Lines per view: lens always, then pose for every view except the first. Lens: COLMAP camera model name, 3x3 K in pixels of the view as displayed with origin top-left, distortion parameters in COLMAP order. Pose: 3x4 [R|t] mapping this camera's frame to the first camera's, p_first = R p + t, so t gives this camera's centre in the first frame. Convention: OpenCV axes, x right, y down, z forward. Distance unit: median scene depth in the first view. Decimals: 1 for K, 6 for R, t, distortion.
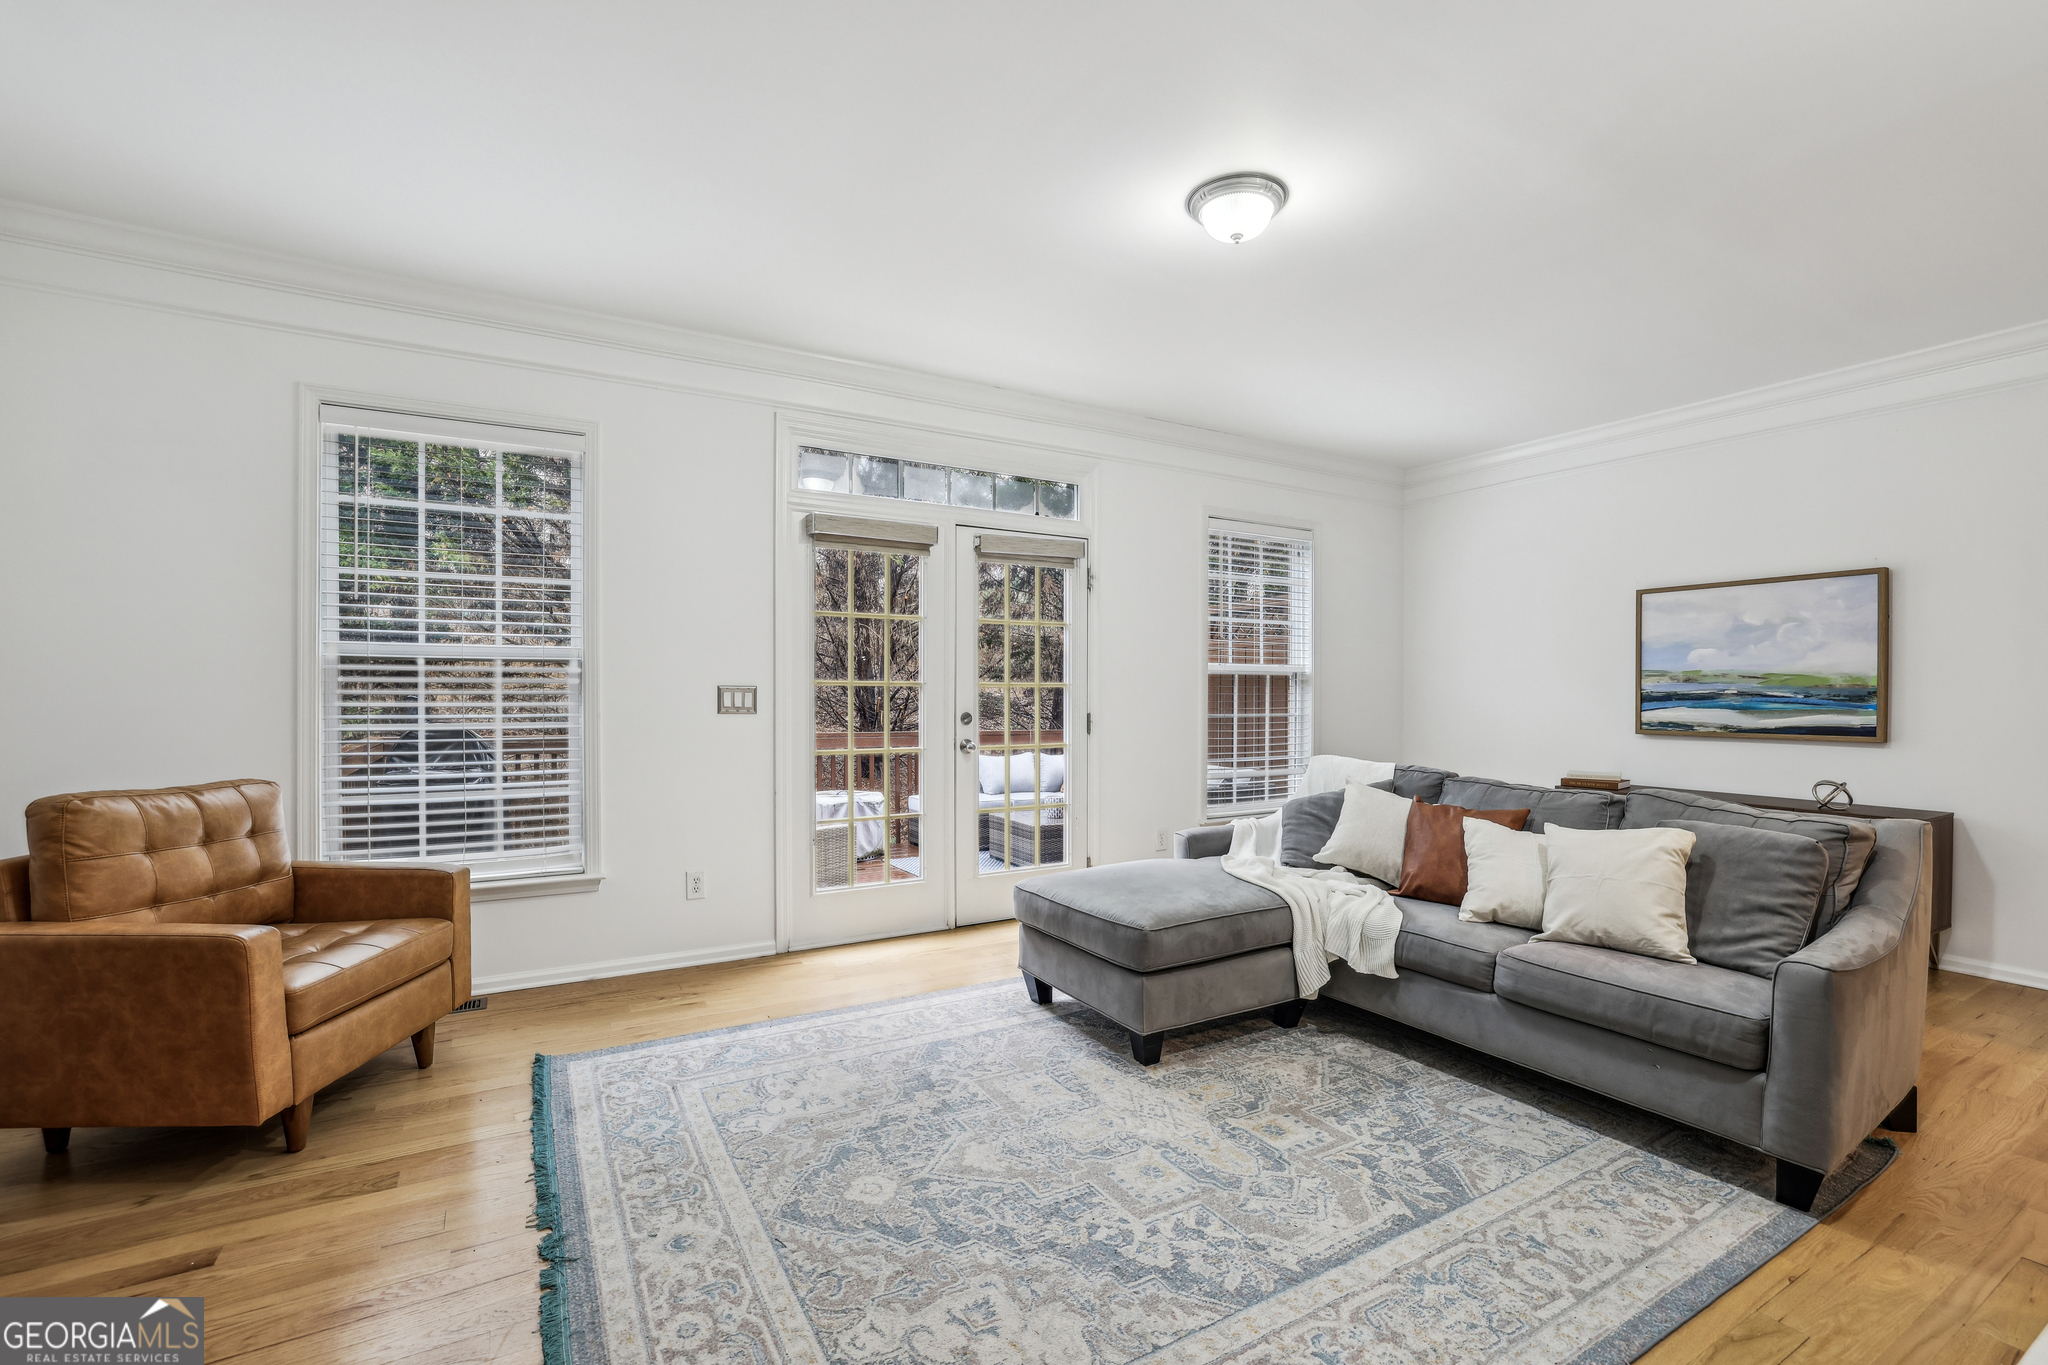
lens RADIAL K [[894.9, 0, 1013.4], [0, 894.9, 704.3], [0, 0, 1]] dist [-0.043986, 0.019368]
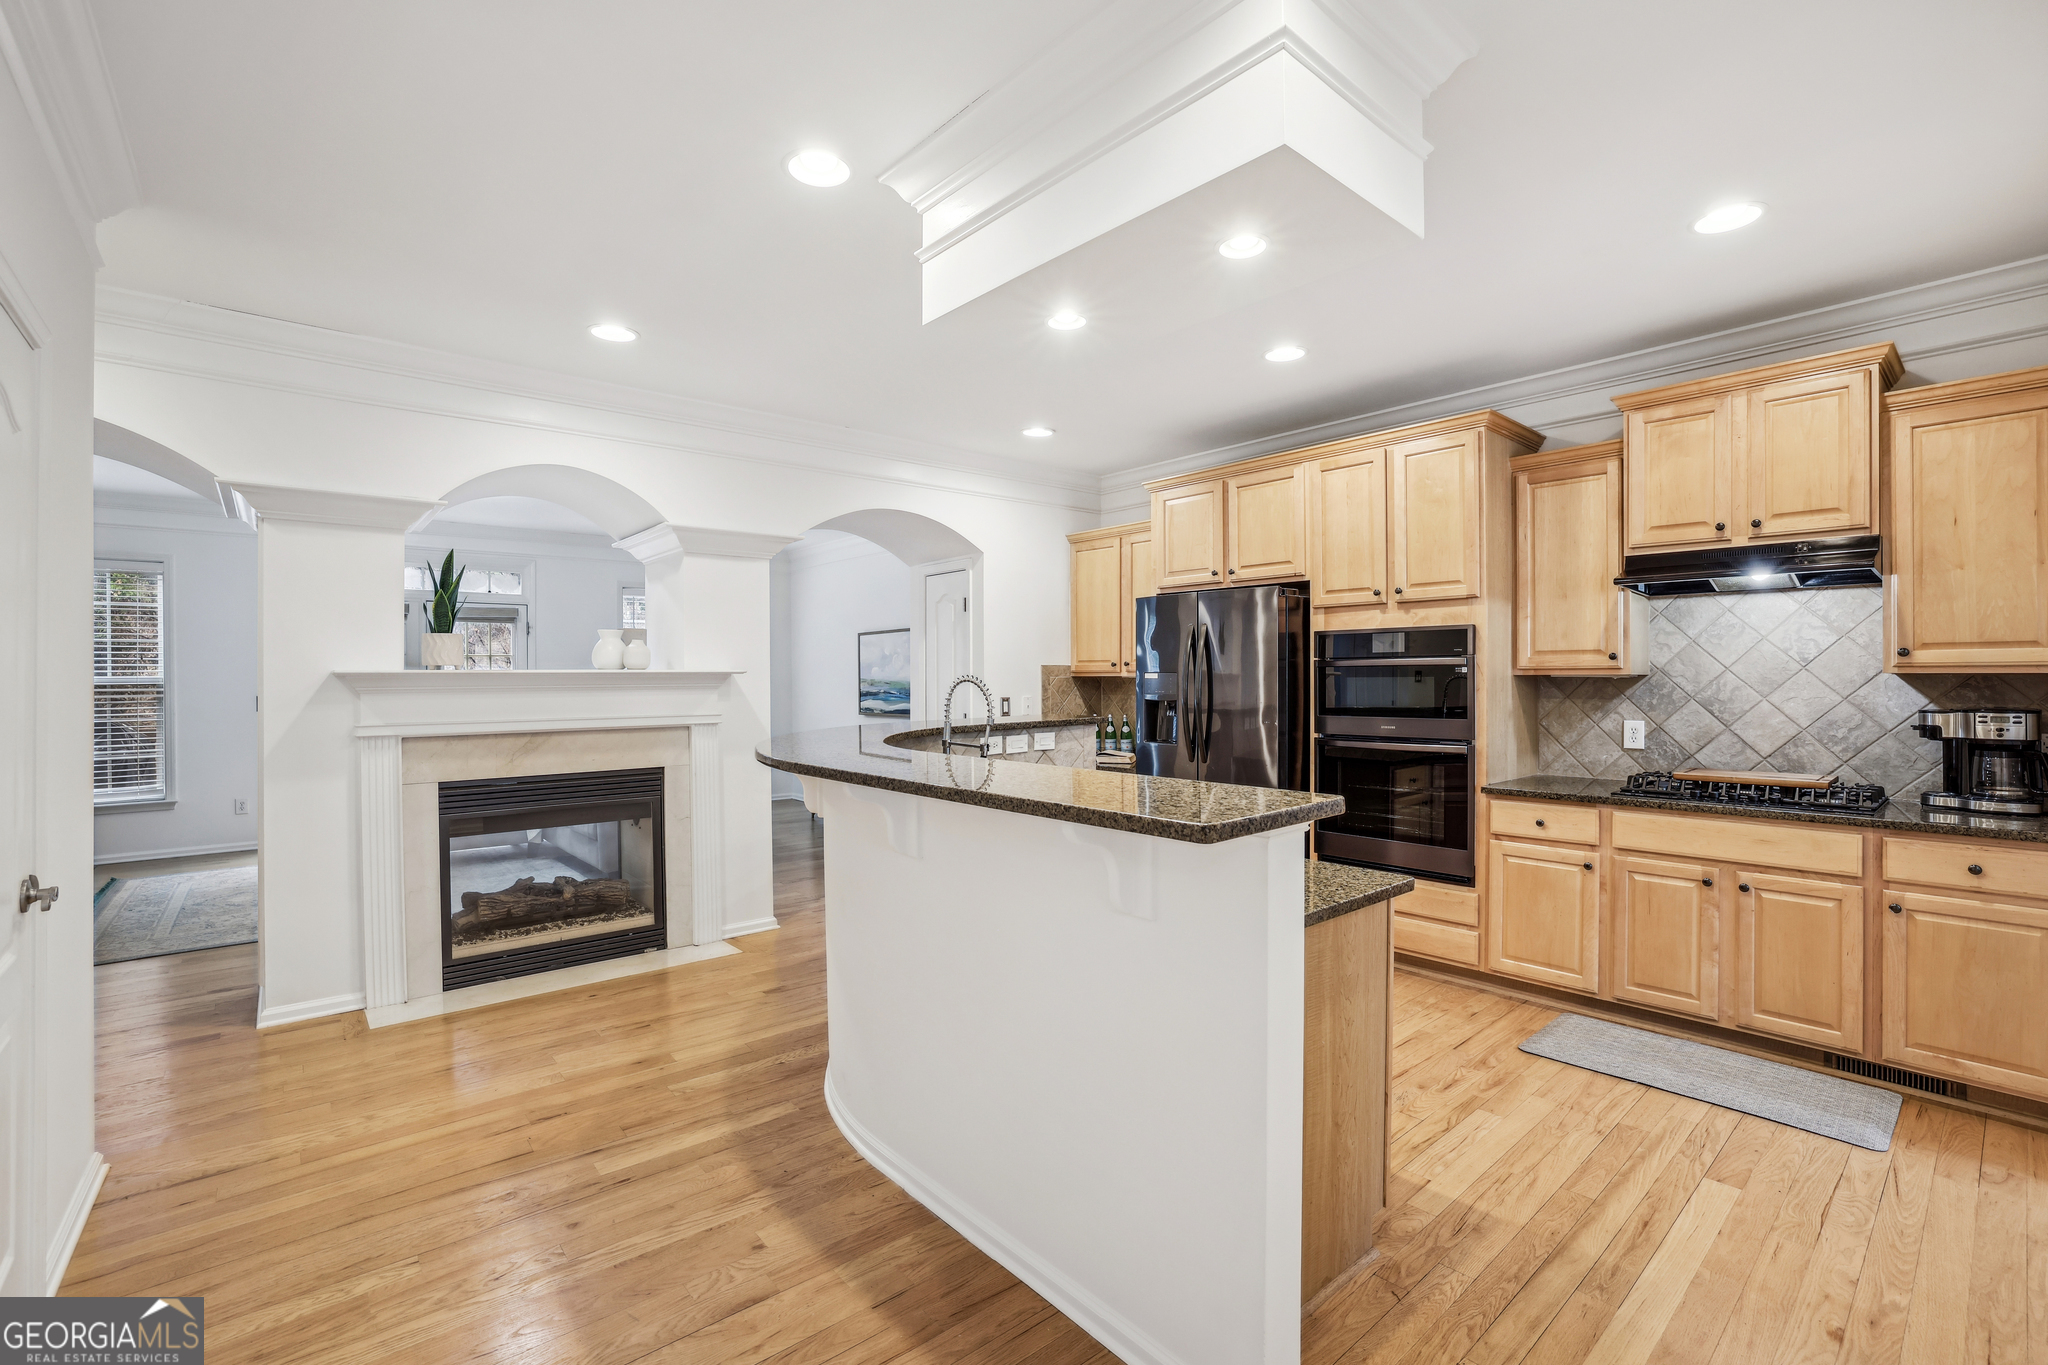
lens RADIAL K [[894.9, 0, 1027.0], [0, 894.9, 683.2], [0, 0, 1]] dist [-0.043986, 0.019368]
pose [[0.983039, -0.011672, 0.183022, 1.277253], [0.013168, 0.999889, -0.006961, -0.022303], [-0.182921, 0.009253, 0.983084, -1.496118]]
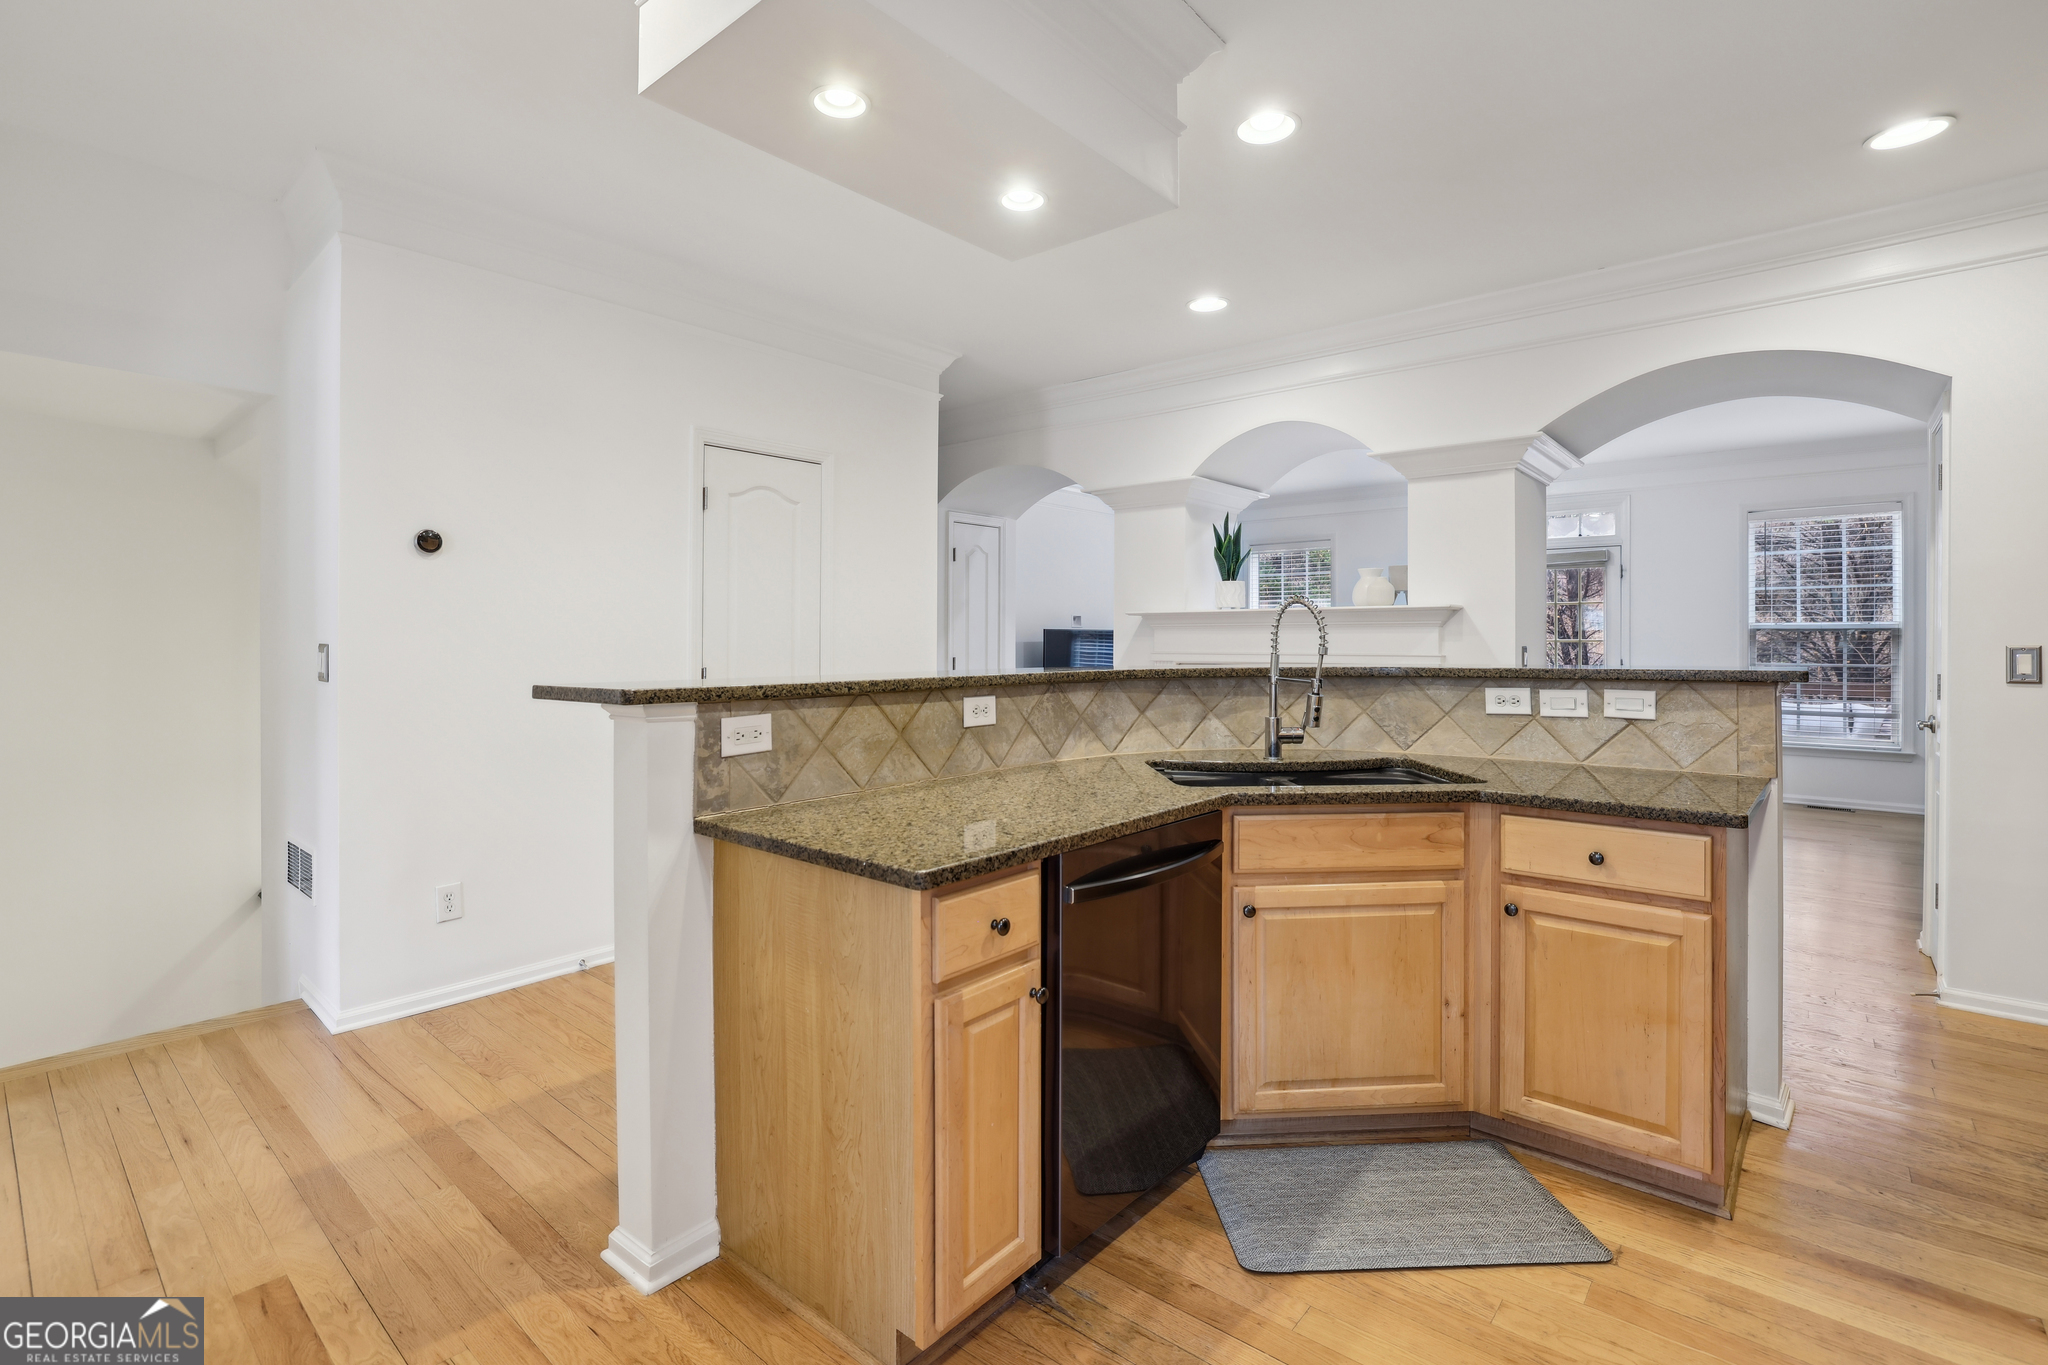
lens RADIAL K [[943.9, 0, 1014.3], [0, 943.9, 639.3], [0, 0, 1]] dist [-0.034243, 0.012285]
pose [[0.319947, -0.006006, -0.947416, 2.266788], [-0.014113, 0.999839, -0.011104, 0.017826], [0.947330, 0.016924, 0.319811, -0.926008]]
